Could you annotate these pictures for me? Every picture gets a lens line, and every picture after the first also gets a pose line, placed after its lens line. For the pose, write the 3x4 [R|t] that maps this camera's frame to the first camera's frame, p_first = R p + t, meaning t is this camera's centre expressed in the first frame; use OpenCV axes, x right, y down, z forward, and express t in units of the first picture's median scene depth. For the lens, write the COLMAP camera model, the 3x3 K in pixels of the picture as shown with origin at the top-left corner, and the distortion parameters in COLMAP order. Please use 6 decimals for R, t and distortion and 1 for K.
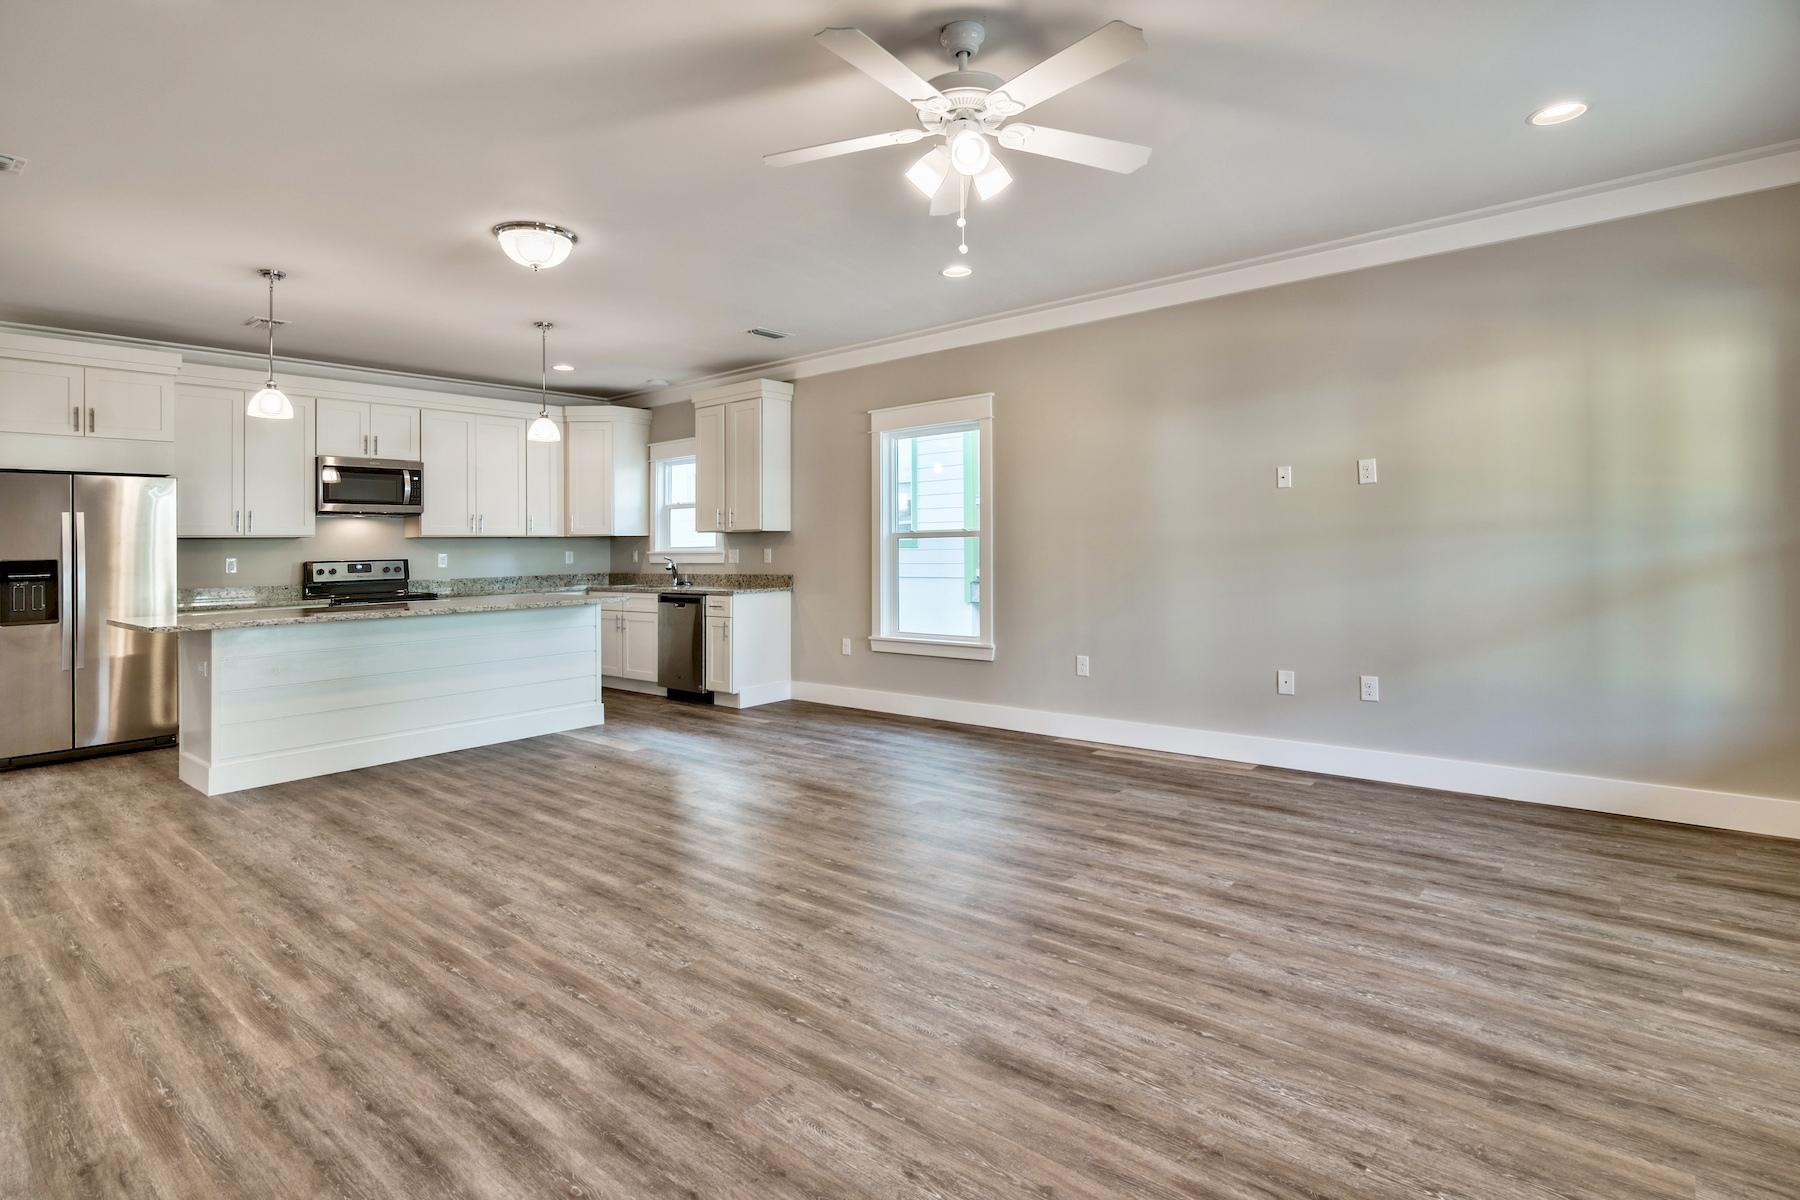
lens RADIAL K [[905.6, 0, 854.8], [0, 905.6, 553.2], [0, 0, 1]] dist [-0.006261, -0.000377]
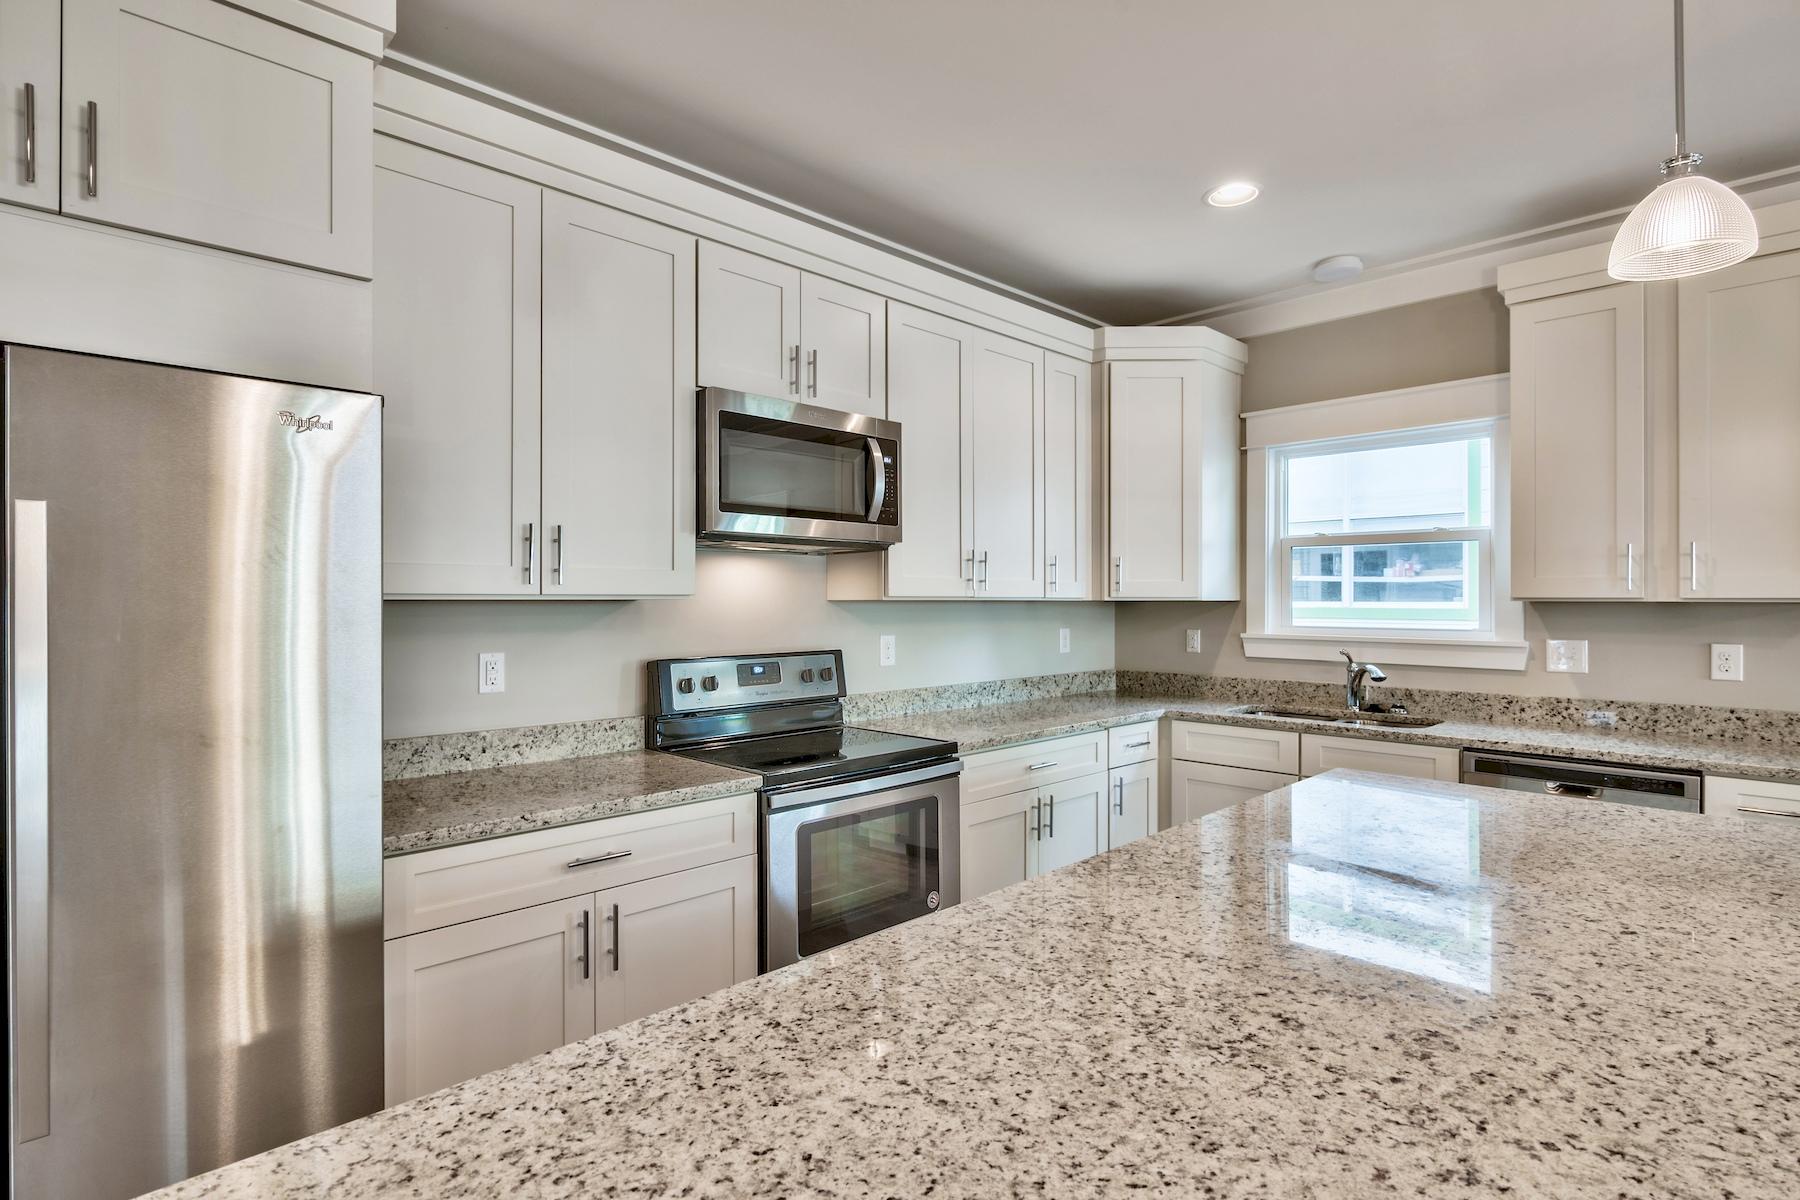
lens RADIAL K [[905.6, 0, 876.8], [0, 905.6, 626.8], [0, 0, 1]] dist [-0.006261, -0.000377]
pose [[0.995900, 0.024159, -0.087170, -0.911282], [-0.021741, 0.999355, 0.028579, -0.036072], [0.087804, -0.026567, 0.995783, 1.171684]]
